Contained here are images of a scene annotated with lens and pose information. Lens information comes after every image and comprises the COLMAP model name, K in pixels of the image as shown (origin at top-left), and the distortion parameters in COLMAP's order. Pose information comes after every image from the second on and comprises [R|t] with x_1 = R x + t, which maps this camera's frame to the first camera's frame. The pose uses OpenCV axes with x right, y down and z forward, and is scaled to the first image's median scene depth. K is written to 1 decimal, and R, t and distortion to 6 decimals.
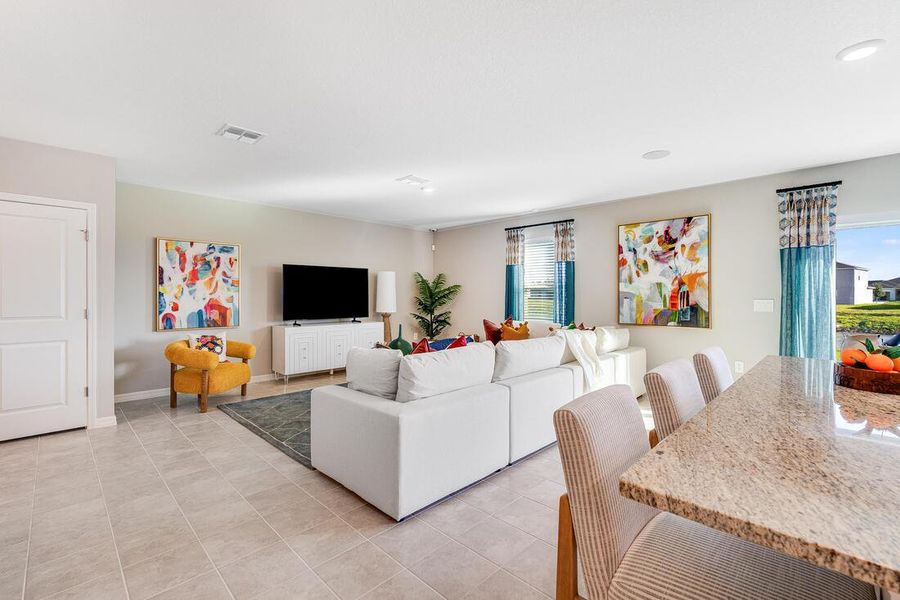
lens RADIAL K [[397.4, 0, 448.7], [0, 397.4, 296.9], [0, 0, 1]] dist [-0.017307, 0.007038]
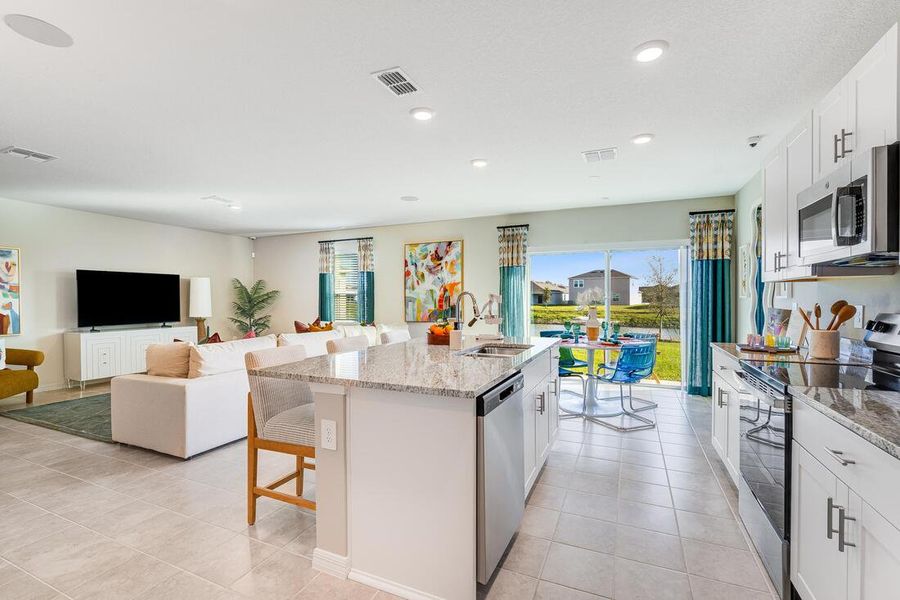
lens RADIAL K [[404.1, 0, 446.4], [0, 404.1, 306.0], [0, 0, 1]] dist [-0.019525, 0.007446]
pose [[0.936481, -0.011223, 0.350539, 0.102765], [0.007139, 0.999891, 0.012940, 0.001575], [-0.350646, -0.009615, 0.936459, -0.276431]]
